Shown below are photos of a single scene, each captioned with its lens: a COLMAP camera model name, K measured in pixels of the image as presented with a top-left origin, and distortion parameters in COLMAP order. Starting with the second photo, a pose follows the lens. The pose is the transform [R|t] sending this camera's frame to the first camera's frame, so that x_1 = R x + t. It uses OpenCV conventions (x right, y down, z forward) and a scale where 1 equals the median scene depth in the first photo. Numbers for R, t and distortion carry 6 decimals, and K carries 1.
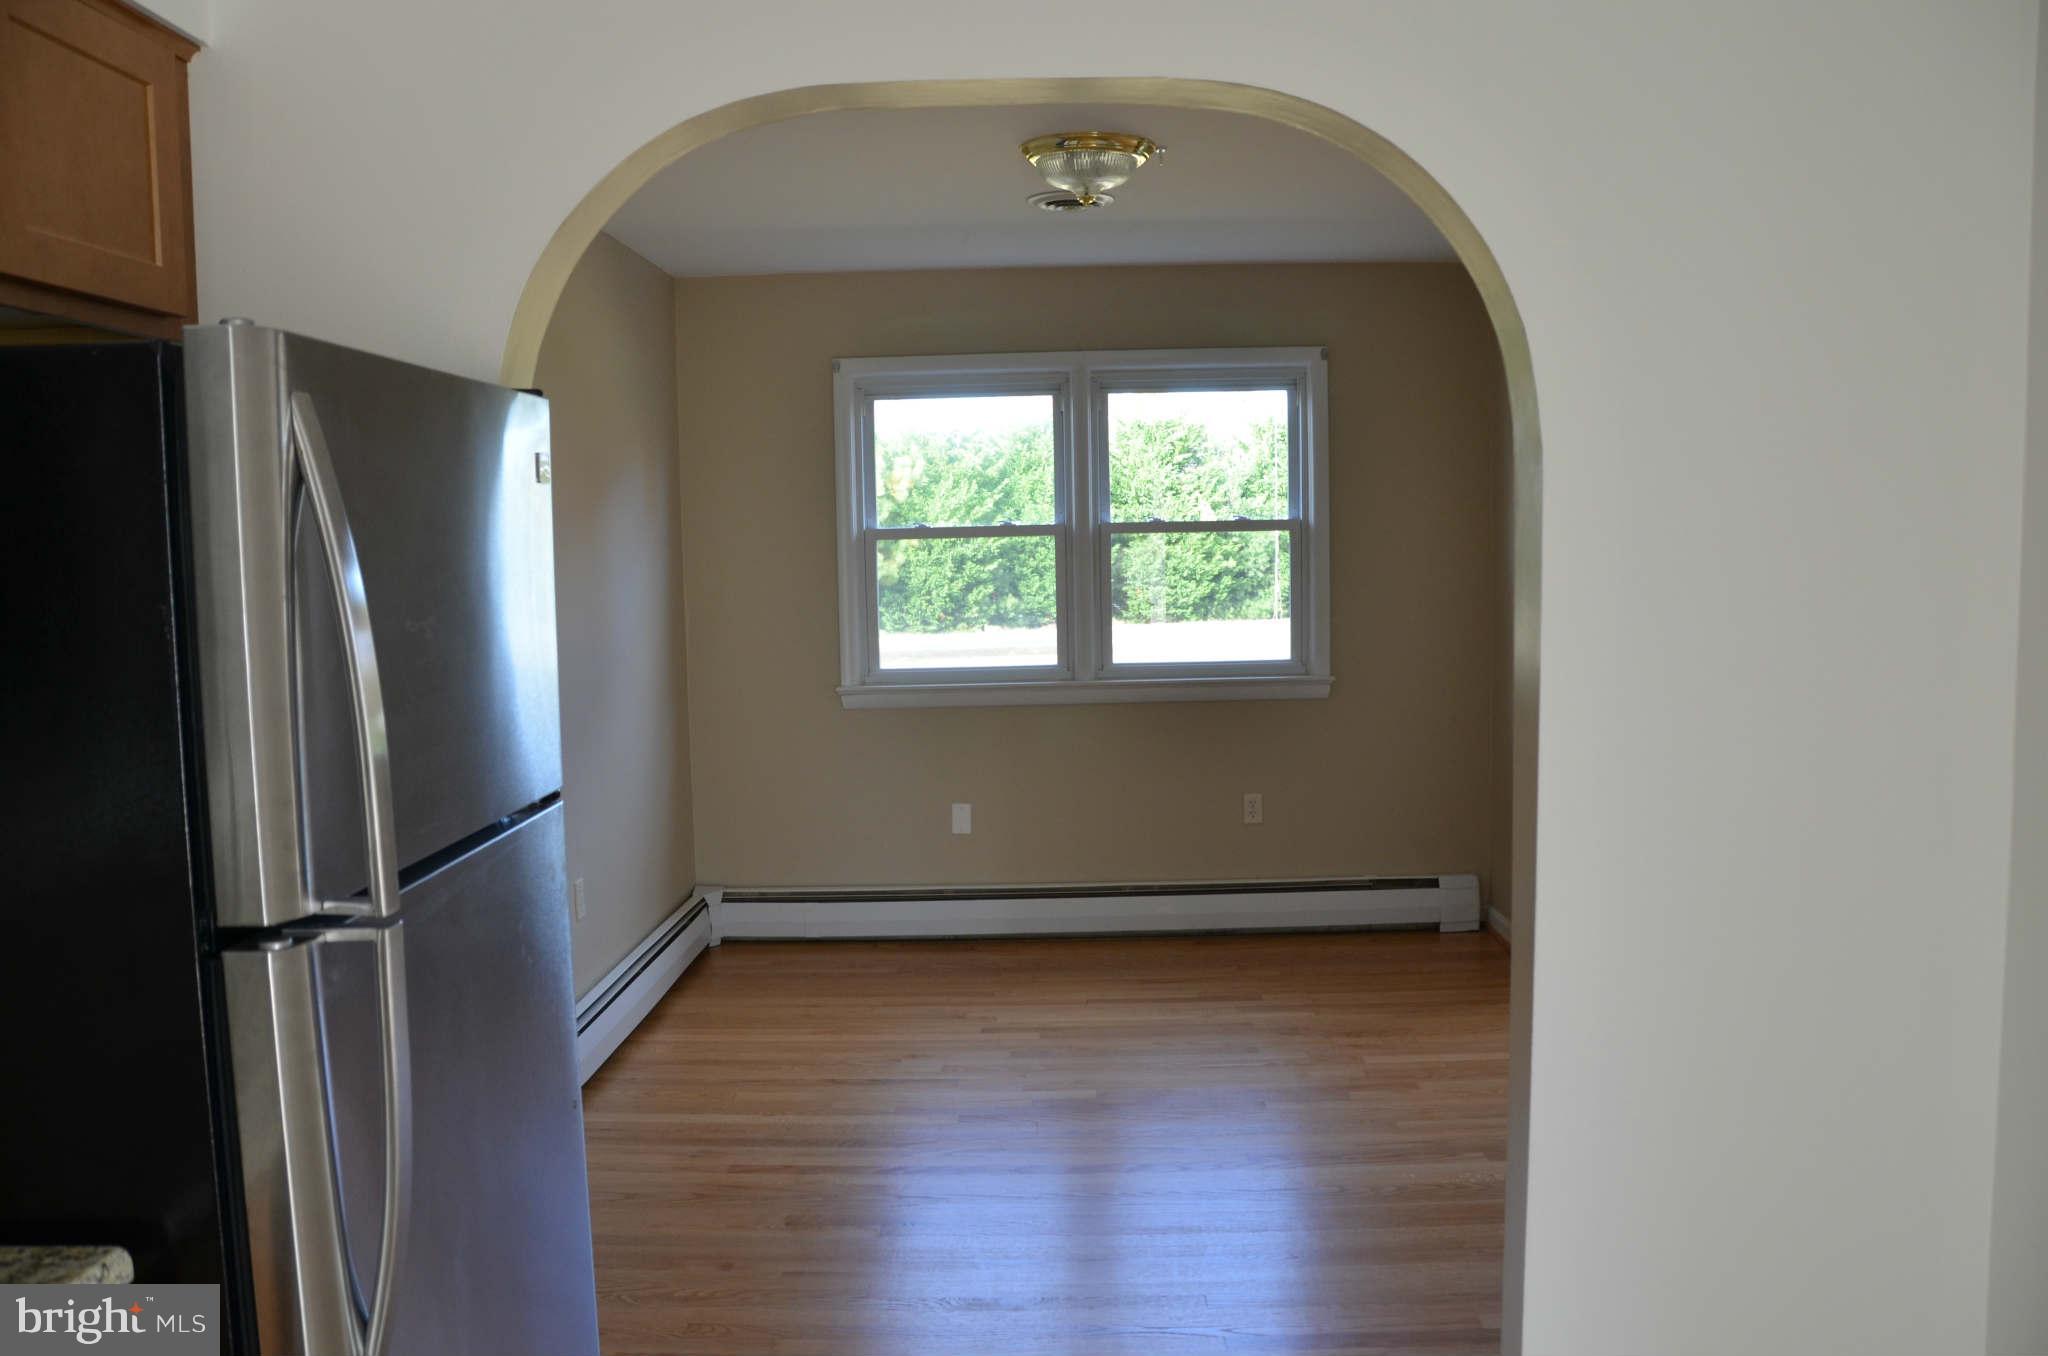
lens RADIAL K [[1595.8, 0, 1037.4], [0, 1595.8, 682.3], [0, 0, 1]] dist [-0.161859, 0.114984]
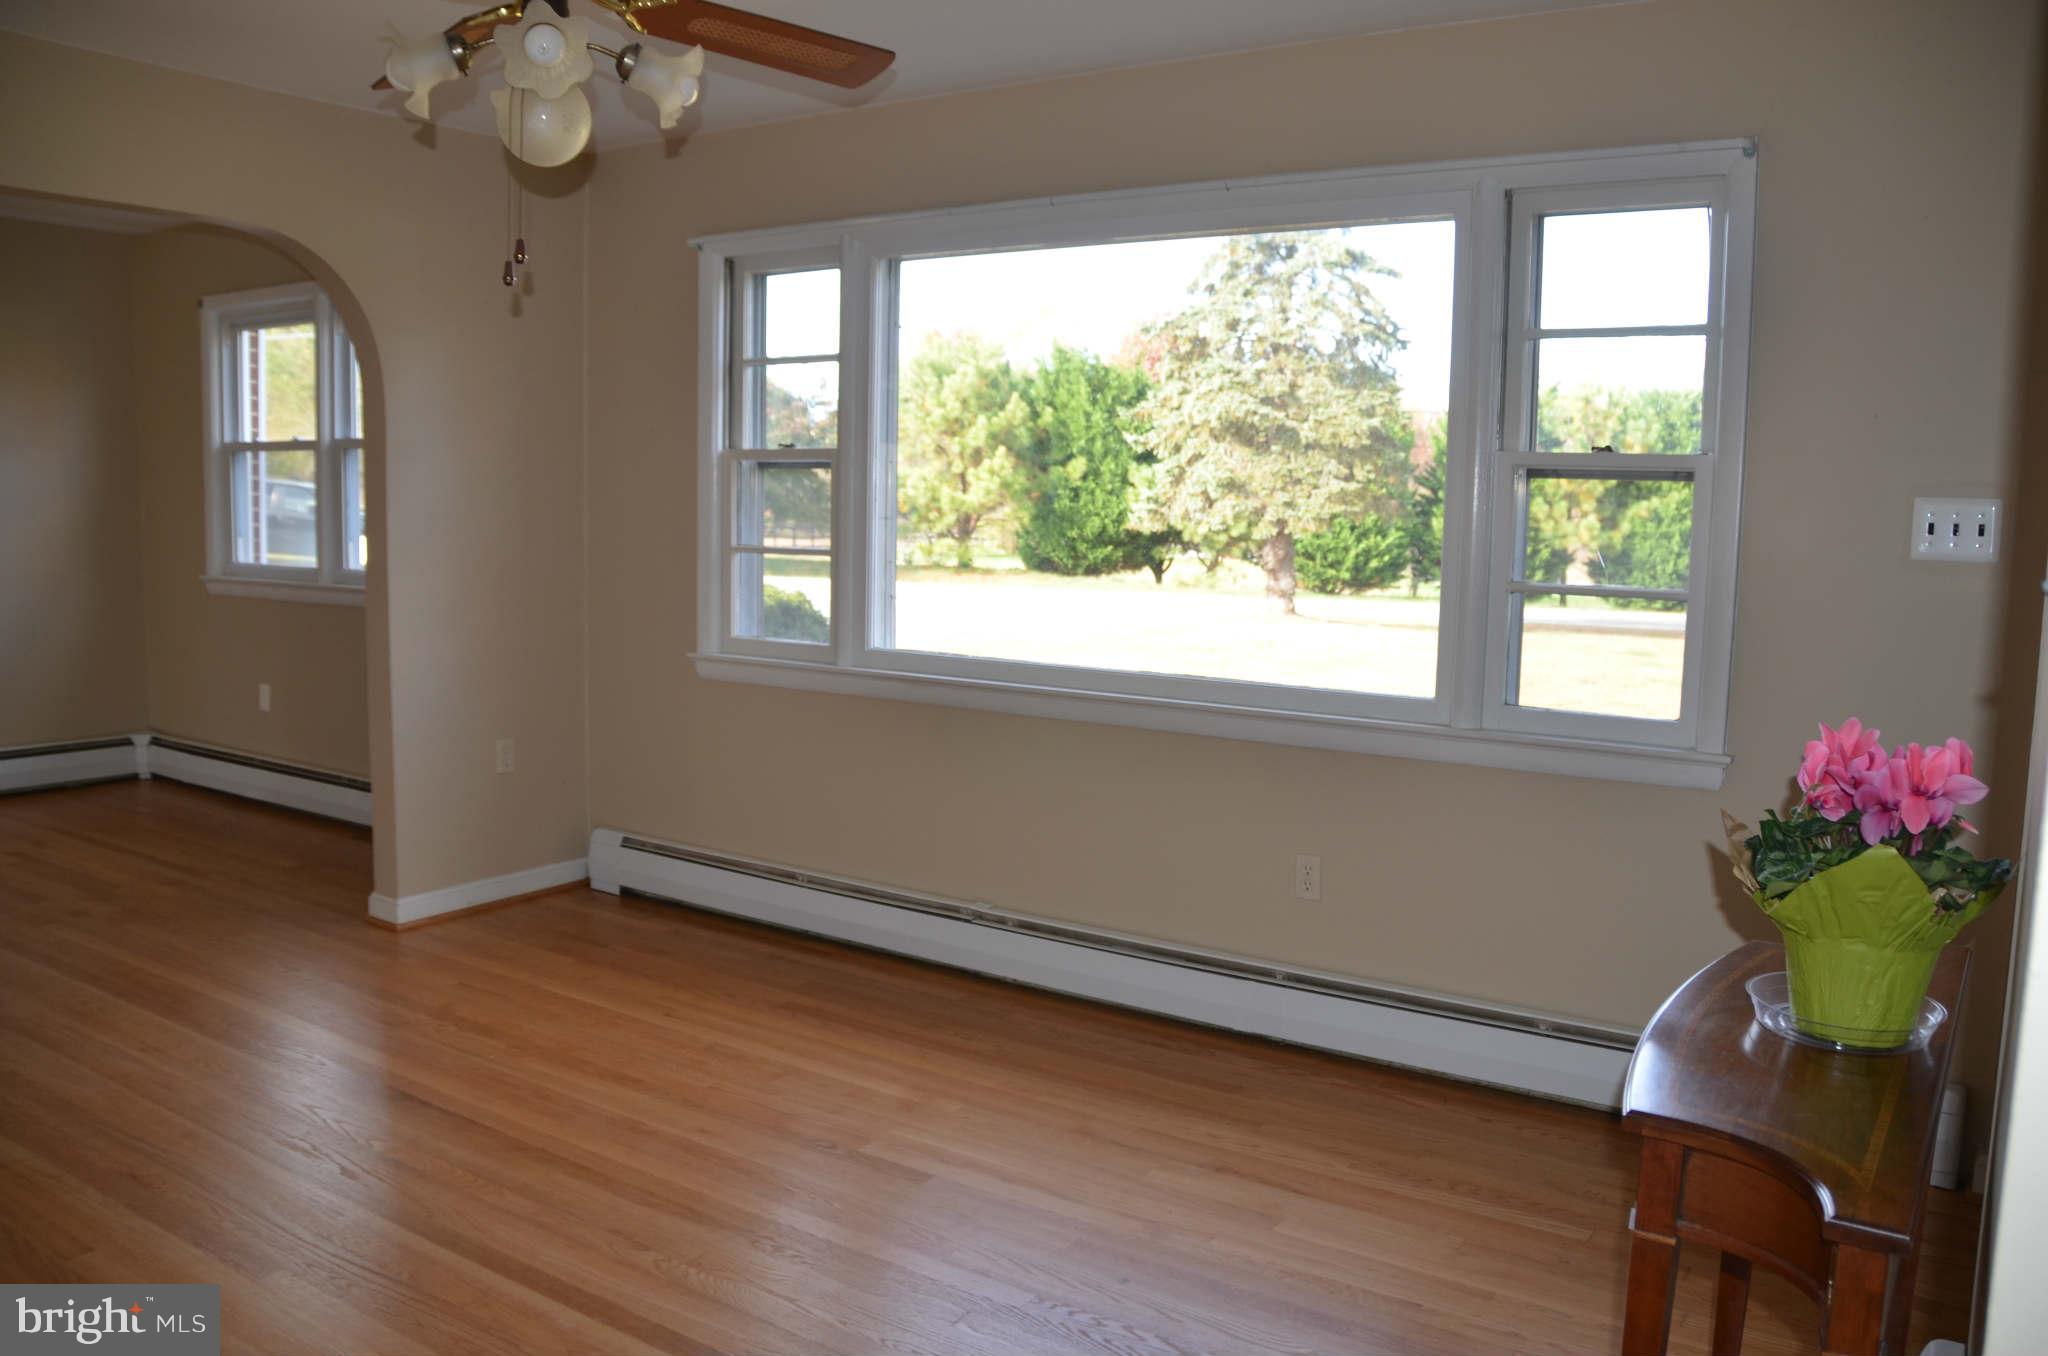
lens RADIAL K [[1595.8, 0, 1037.4], [0, 1595.8, 682.3], [0, 0, 1]] dist [-0.161859, 0.114984]
pose [[0.848167, 0.103021, -0.519614, 1.004745], [-0.089846, 0.994672, 0.050552, -0.031010], [0.522053, 0.003808, 0.852904, 0.349177]]
